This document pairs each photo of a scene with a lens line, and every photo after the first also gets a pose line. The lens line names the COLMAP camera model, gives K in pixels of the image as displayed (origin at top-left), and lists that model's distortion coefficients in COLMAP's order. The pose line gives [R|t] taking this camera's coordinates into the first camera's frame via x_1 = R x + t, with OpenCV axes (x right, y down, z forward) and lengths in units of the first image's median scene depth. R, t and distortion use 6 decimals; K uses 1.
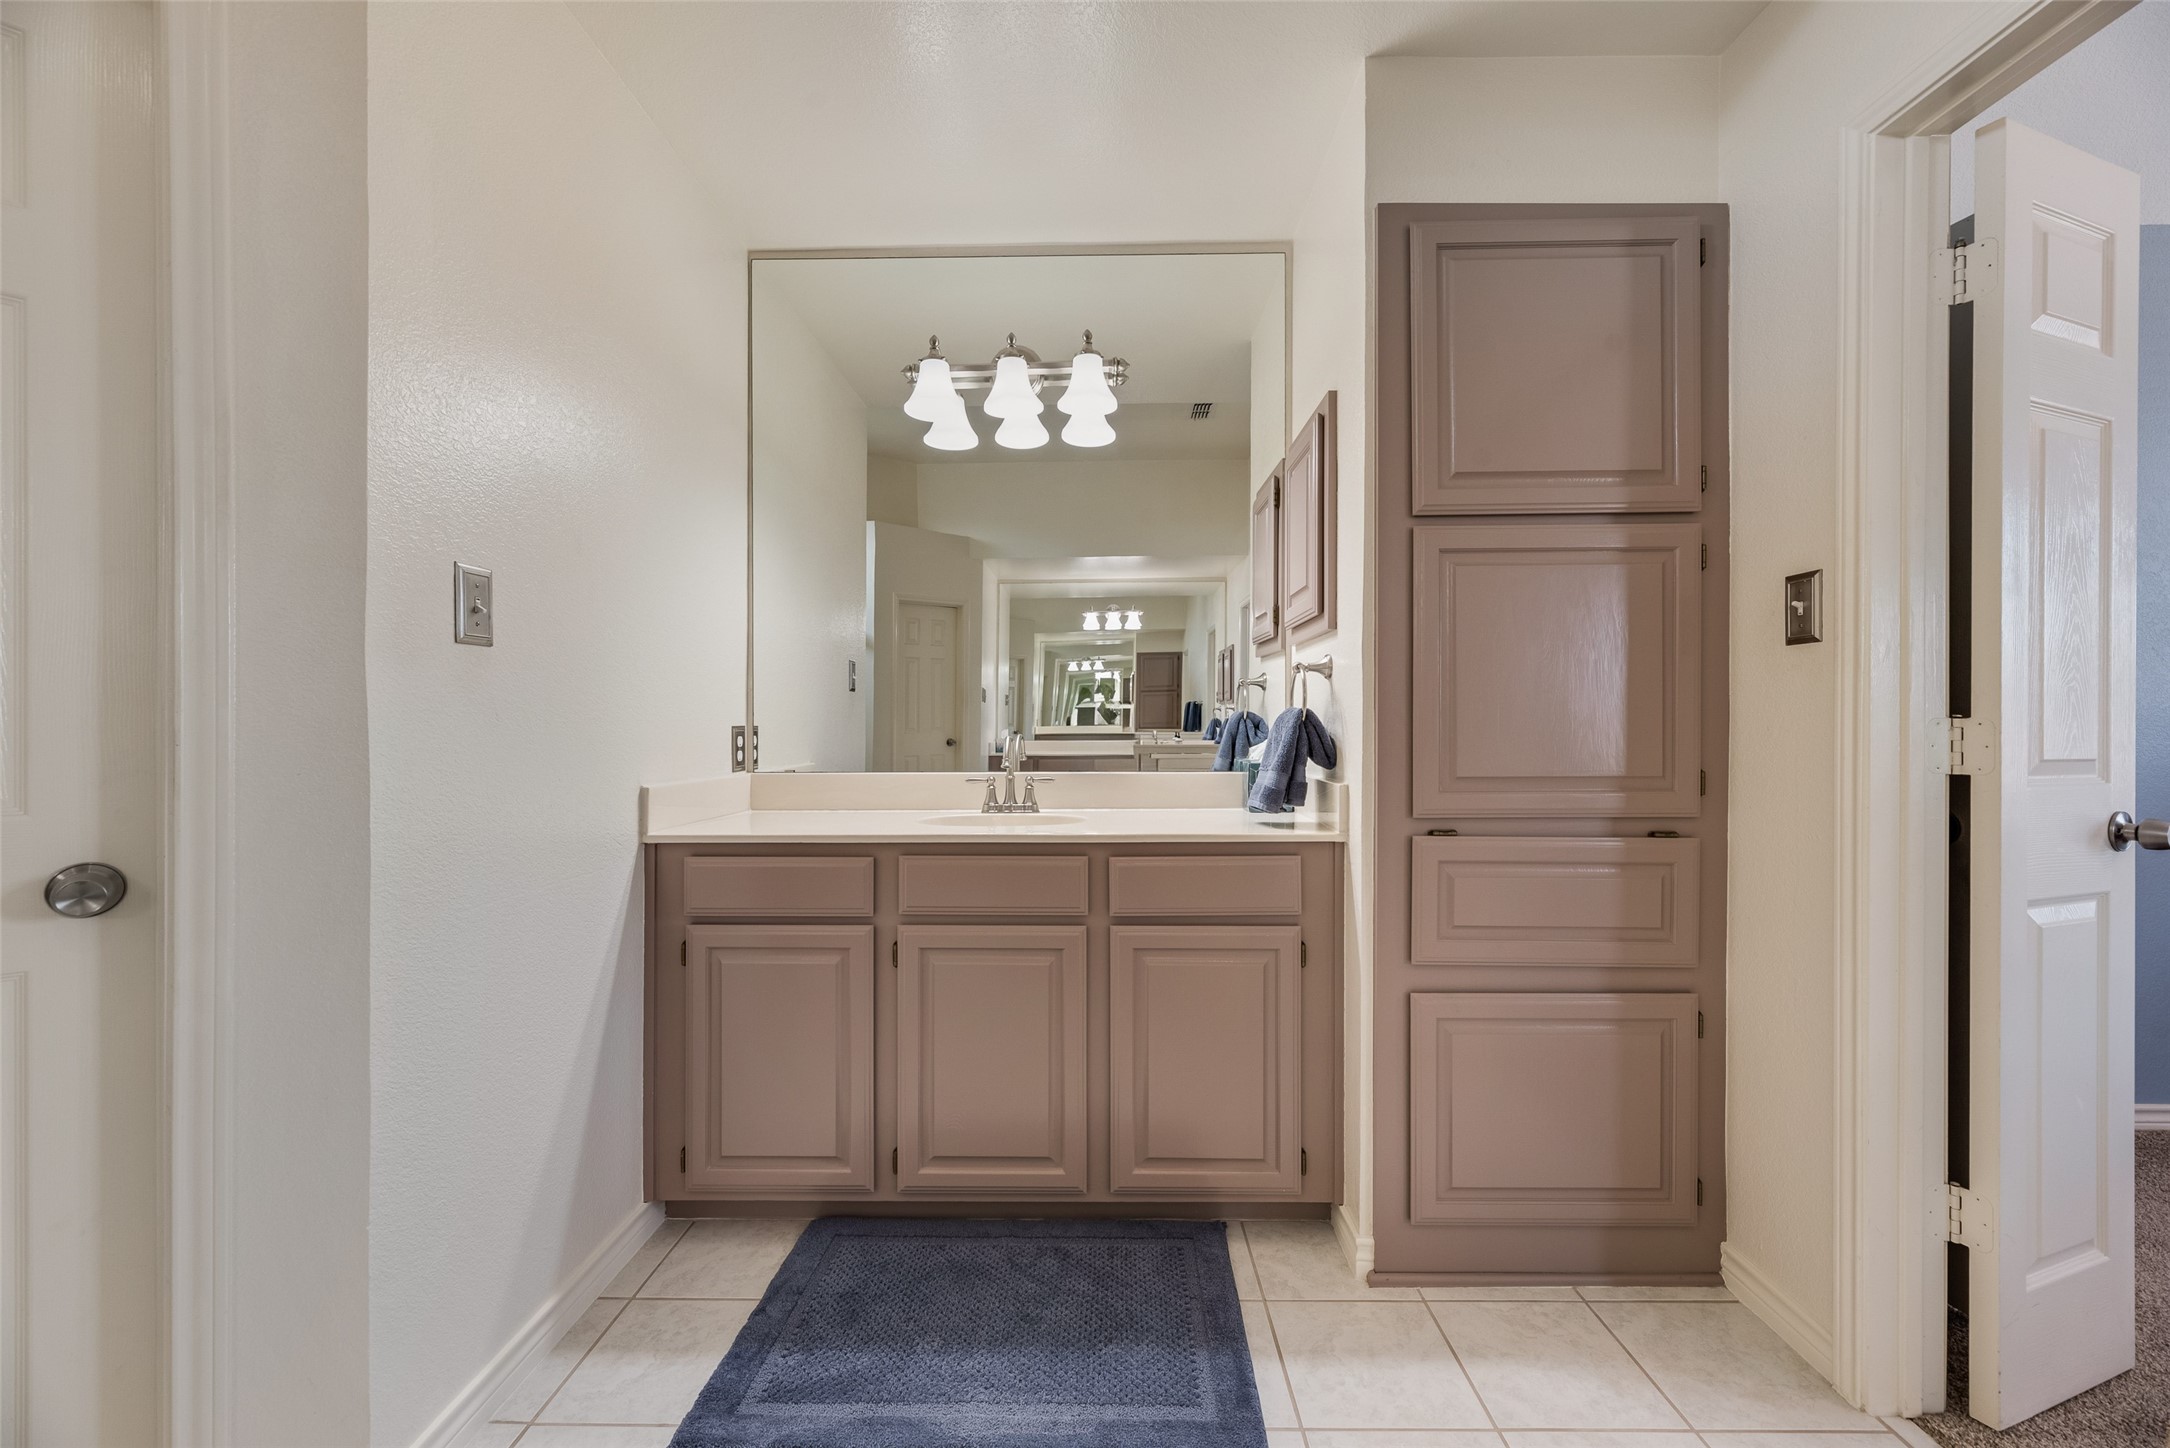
lens RADIAL K [[879.9, 0, 1084.7], [0, 879.9, 724.4], [0, 0, 1]] dist [0.002206, -0.000501]
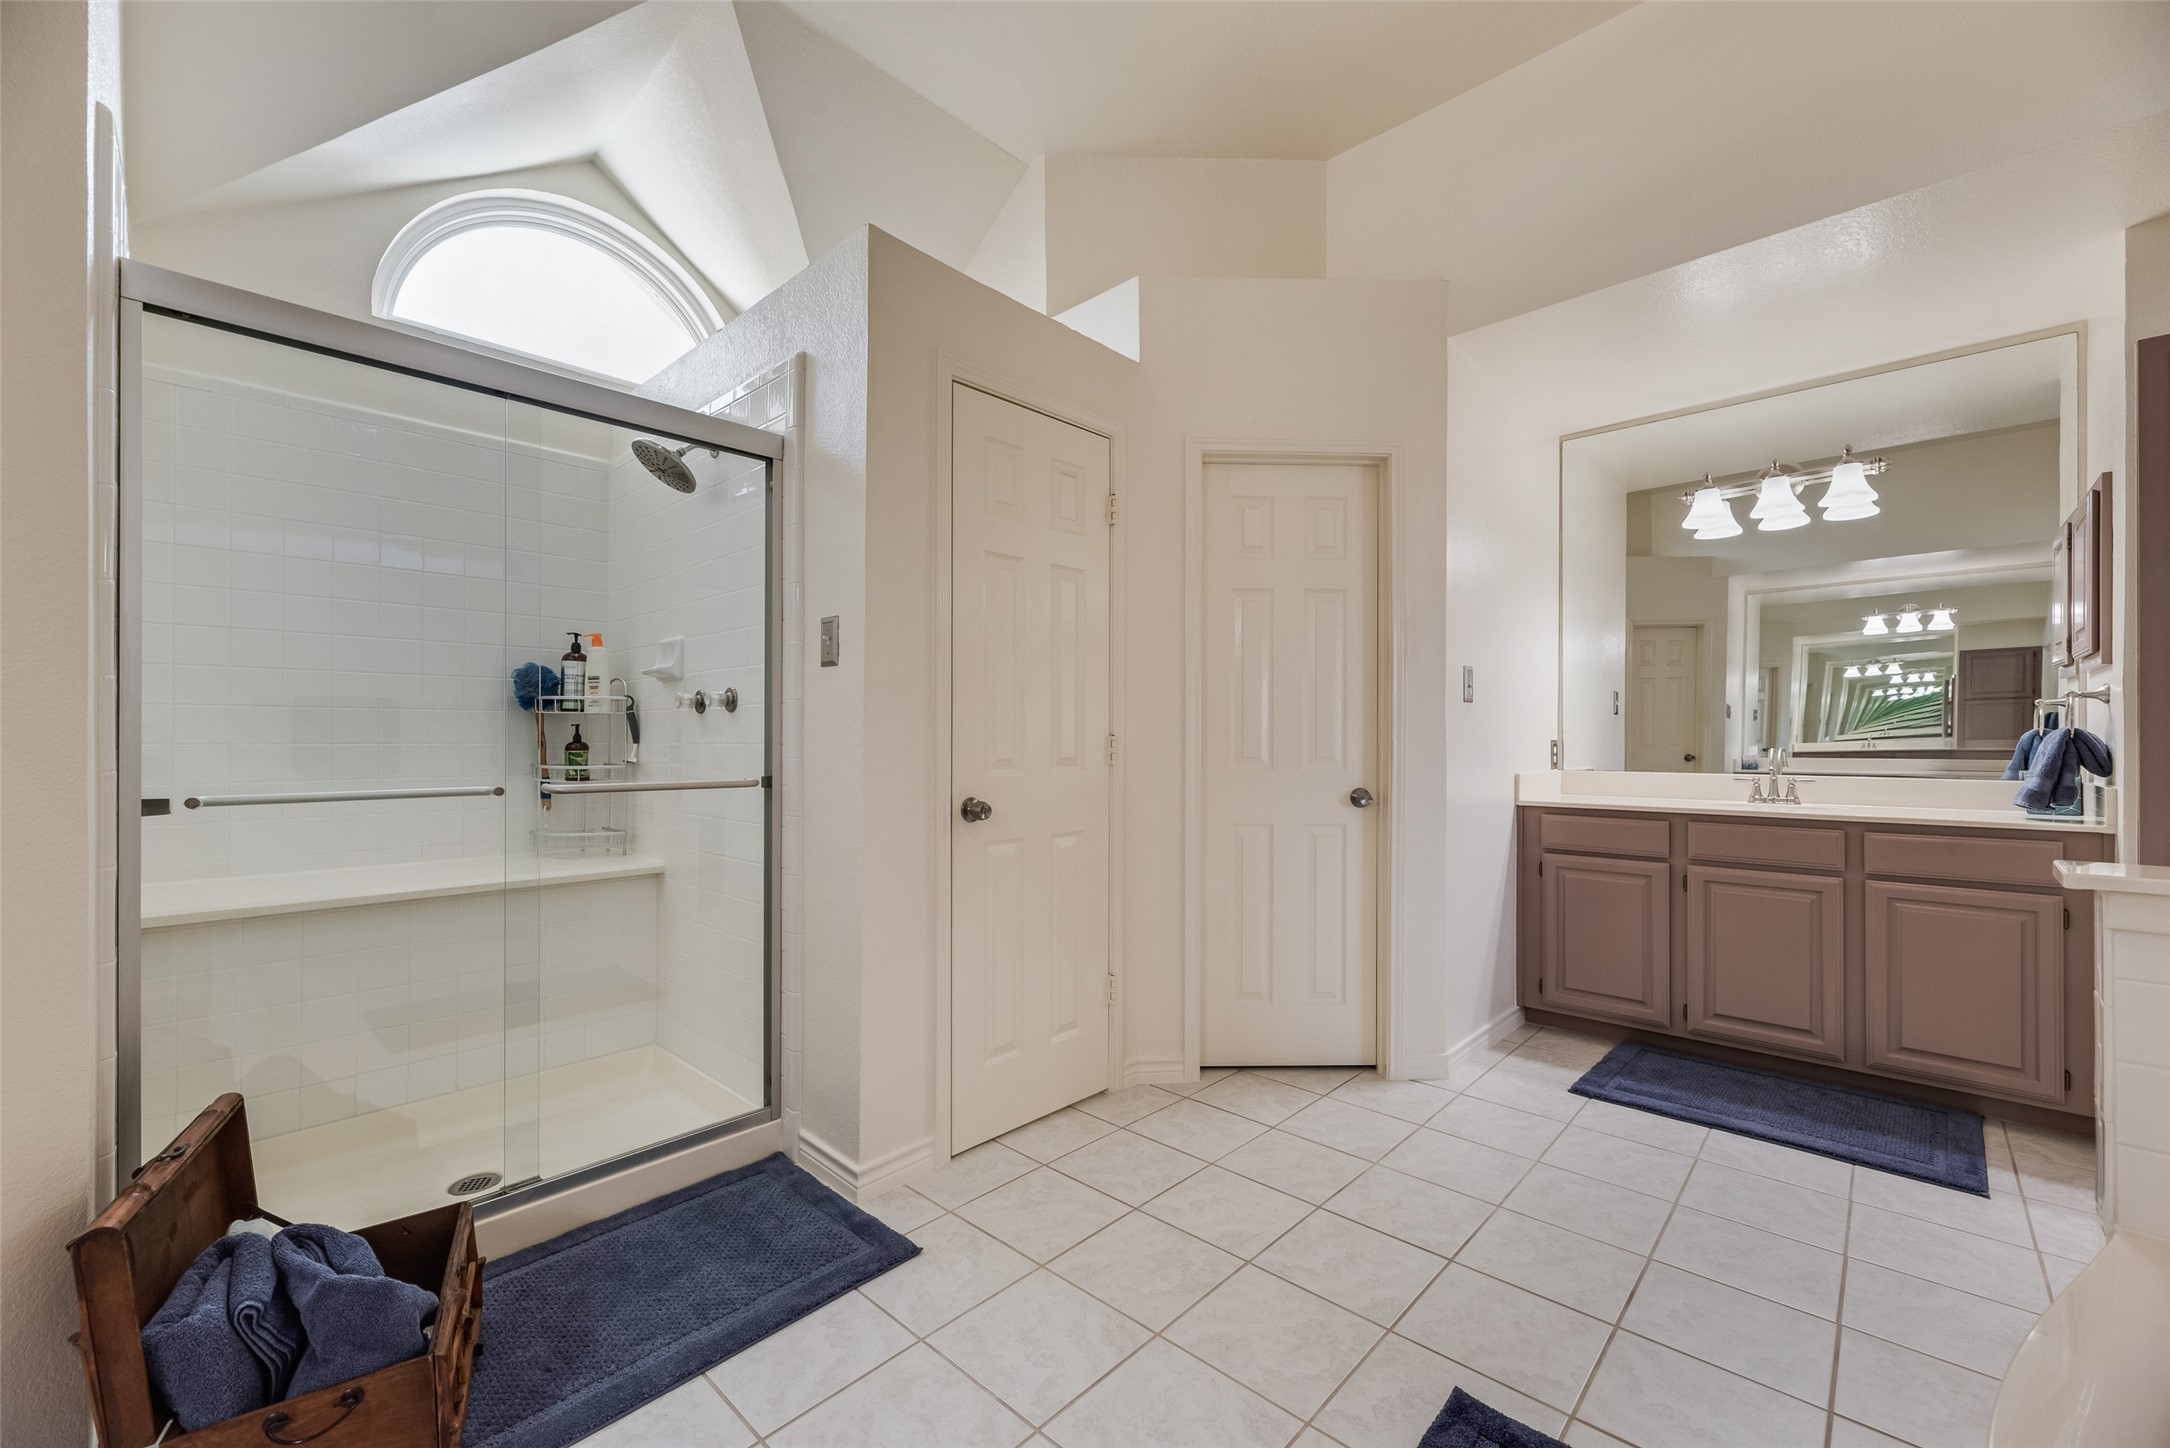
lens RADIAL K [[879.9, 0, 1075.6], [0, 879.9, 733.8], [0, 0, 1]] dist [0.002206, -0.000501]
pose [[0.738568, -0.001468, -0.674178, 0.047263], [-0.002636, 0.999984, -0.005064, 0.000448], [0.674174, 0.005517, 0.738552, -0.938978]]
